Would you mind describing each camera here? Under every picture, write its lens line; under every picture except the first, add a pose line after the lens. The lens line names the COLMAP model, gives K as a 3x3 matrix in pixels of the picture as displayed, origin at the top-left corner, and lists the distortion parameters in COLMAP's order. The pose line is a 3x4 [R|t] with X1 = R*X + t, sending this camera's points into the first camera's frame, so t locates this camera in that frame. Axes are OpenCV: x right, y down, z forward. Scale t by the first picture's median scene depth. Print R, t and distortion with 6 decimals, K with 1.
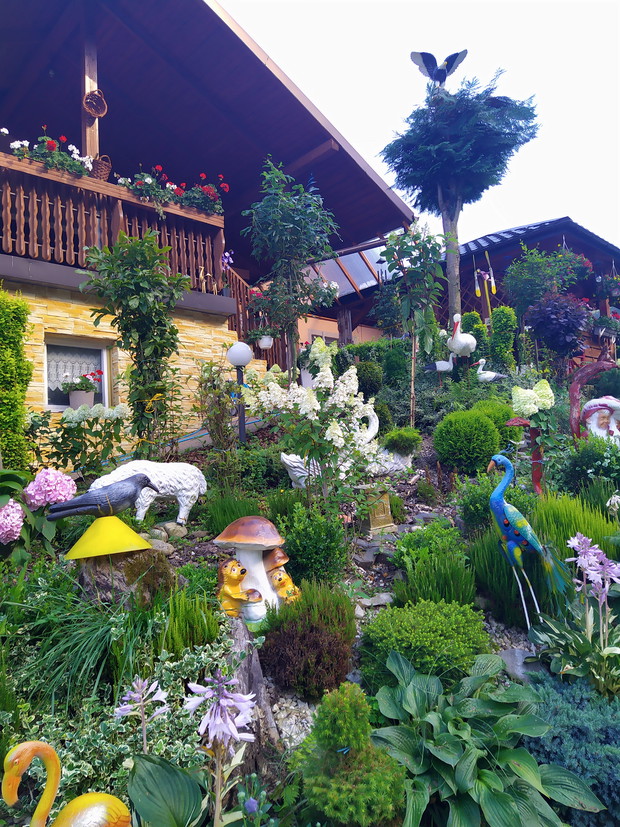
lens RADIAL K [[613.9, 0, 310.0], [0, 613.9, 413.5], [0, 0, 1]] dist [0.101453, -0.146507]
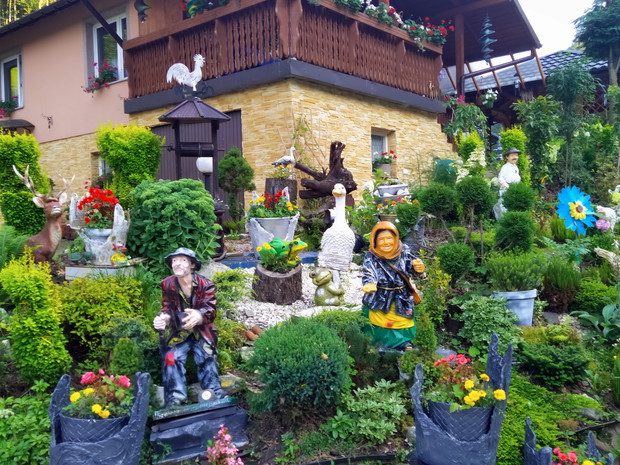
lens RADIAL K [[620.6, 0, 310.0], [0, 620.6, 232.5], [0, 0, 1]] dist [0.110704, -0.137002]
pose [[0.989898, 0.025278, 0.139512, -1.317804], [-0.038937, 0.994613, 0.096065, -0.013406], [-0.136332, -0.100527, 0.985550, -0.976199]]
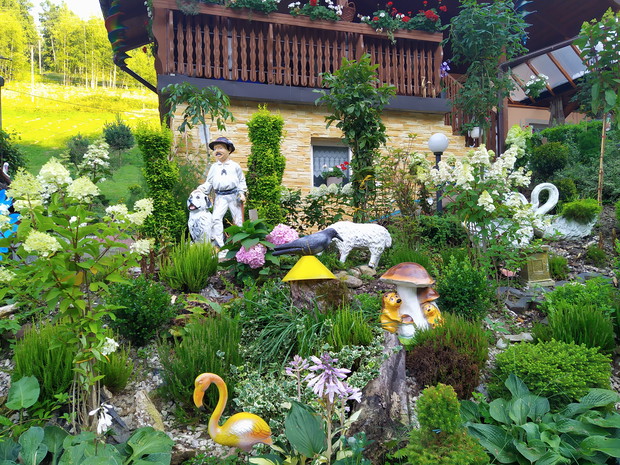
lens RADIAL K [[460.2, 0, 308.6], [0, 460.2, 236.4], [0, 0, 1]] dist [0.101453, -0.146507]
pose [[0.896555, 0.027962, -0.442050, 0.094674], [0.011365, 0.996225, 0.086065, 0.013609], [0.442787, -0.082186, 0.892852, 0.006203]]
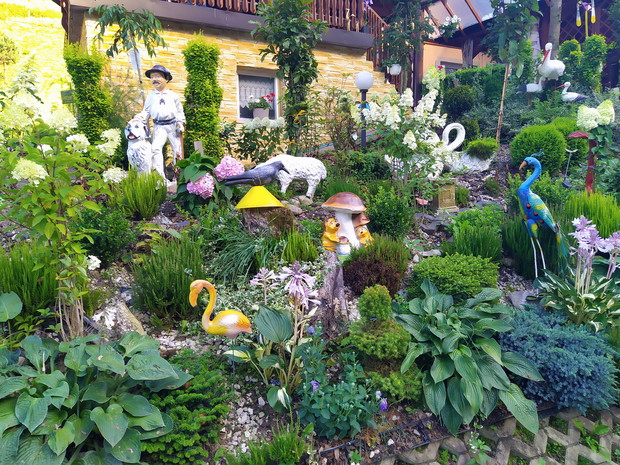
lens RADIAL K [[464.1, 0, 308.6], [0, 464.1, 231.9], [0, 0, 1]] dist [0.103538, -0.136948]
pose [[0.961846, 0.076804, -0.262589, 0.080926], [-0.017938, 0.975426, 0.219595, 0.005396], [0.273002, -0.206507, 0.939588, -0.093031]]
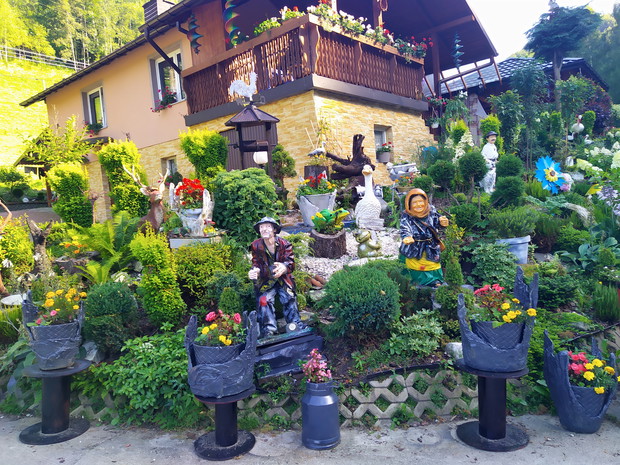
lens RADIAL K [[464.1, 0, 308.6], [0, 464.1, 231.9], [0, 0, 1]] dist [0.103538, -0.136948]
pose [[0.991941, -0.037490, 0.121024, -1.399345], [0.020502, 0.990126, 0.138673, 0.009261], [-0.125028, -0.135074, 0.982916, -0.944503]]
